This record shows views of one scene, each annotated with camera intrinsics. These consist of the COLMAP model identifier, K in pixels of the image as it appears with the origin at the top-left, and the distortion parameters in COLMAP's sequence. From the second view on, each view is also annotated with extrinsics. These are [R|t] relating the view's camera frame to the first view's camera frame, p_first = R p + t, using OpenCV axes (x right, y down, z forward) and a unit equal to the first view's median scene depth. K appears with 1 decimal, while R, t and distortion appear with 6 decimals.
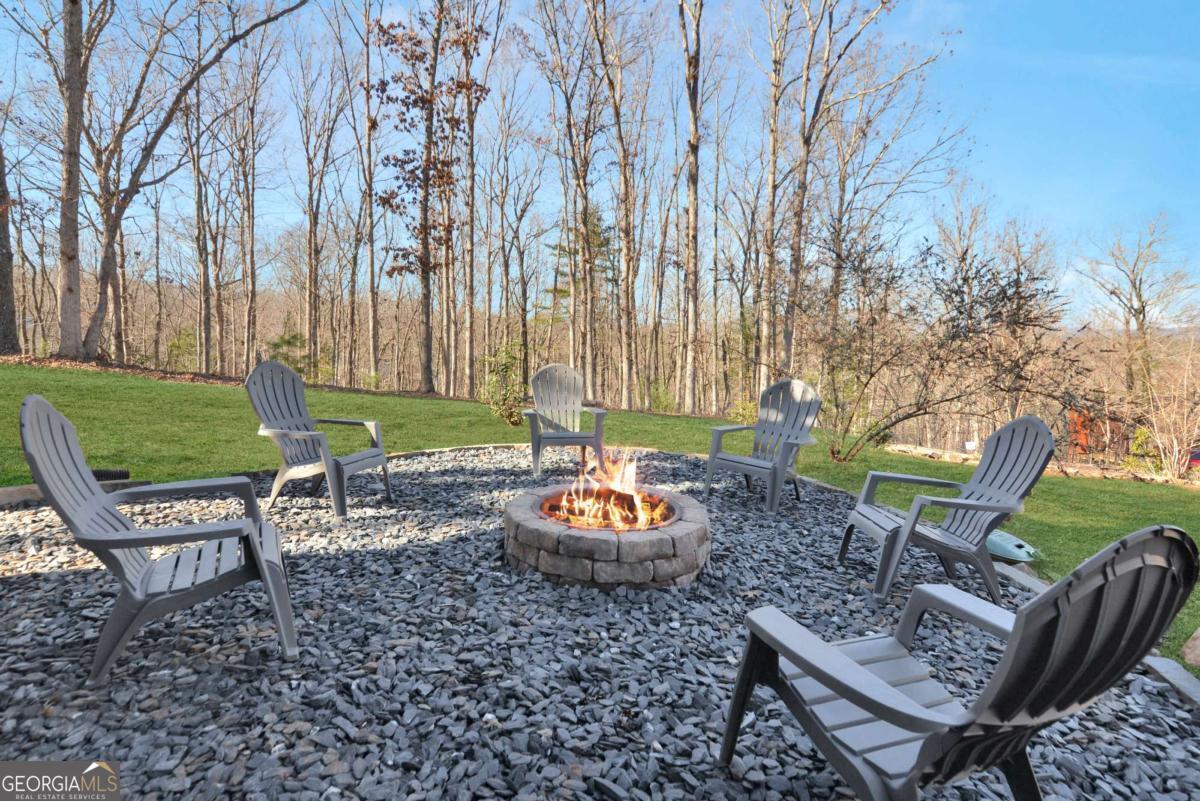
lens RADIAL K [[616.1, 0, 541.6], [0, 616.1, 357.6], [0, 0, 1]] dist [-0.002282, -0.000681]
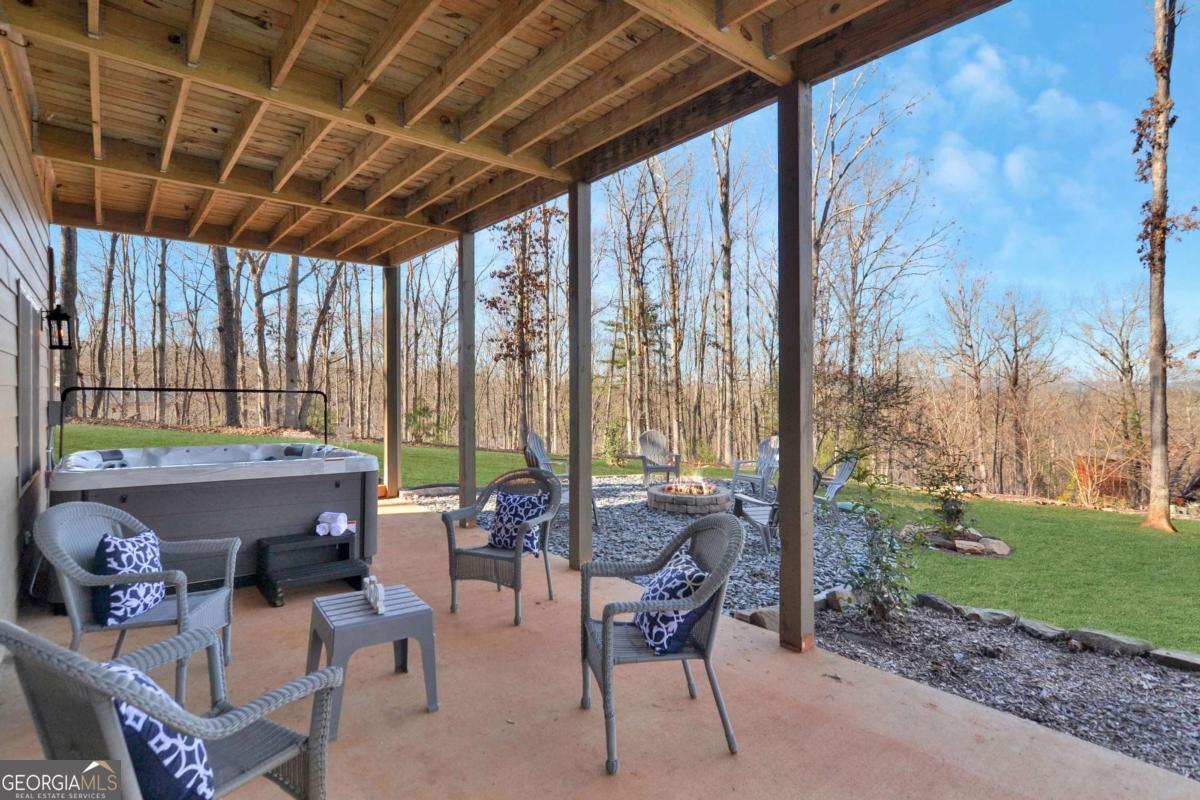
lens RADIAL K [[609.4, 0, 592.8], [0, 609.4, 385.5], [0, 0, 1]] dist [-0.000773, -0.000366]
pose [[0.999801, -0.013615, 0.014580, -0.047293], [0.014364, 0.998515, -0.052541, -0.007726], [-0.013843, 0.052740, 0.998512, -0.222114]]
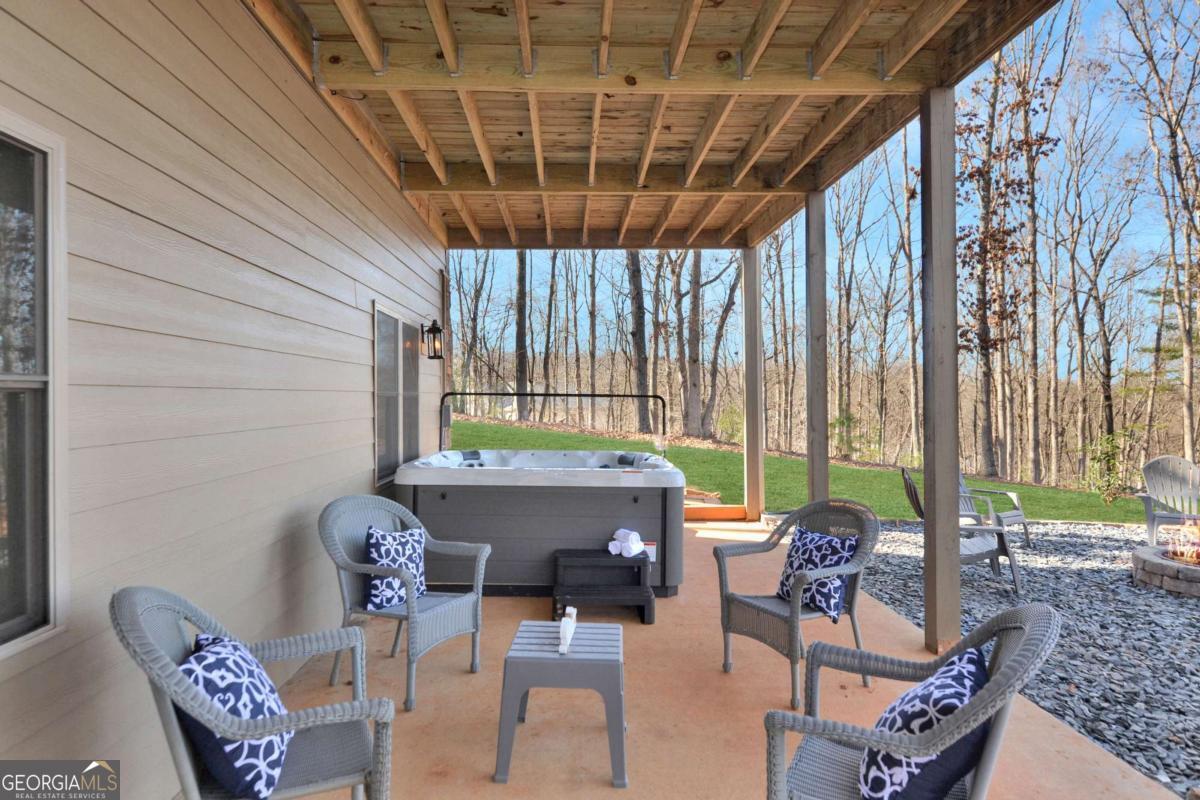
lens RADIAL K [[718.2, 0, 593.3], [0, 718.2, 390.3], [0, 0, 1]] dist [0.001963, 0.000936]
pose [[0.800498, -0.023031, -0.598893, -0.007928], [-0.010999, 0.998529, -0.053100, -0.007639], [0.599235, 0.049094, 0.799066, -0.193754]]
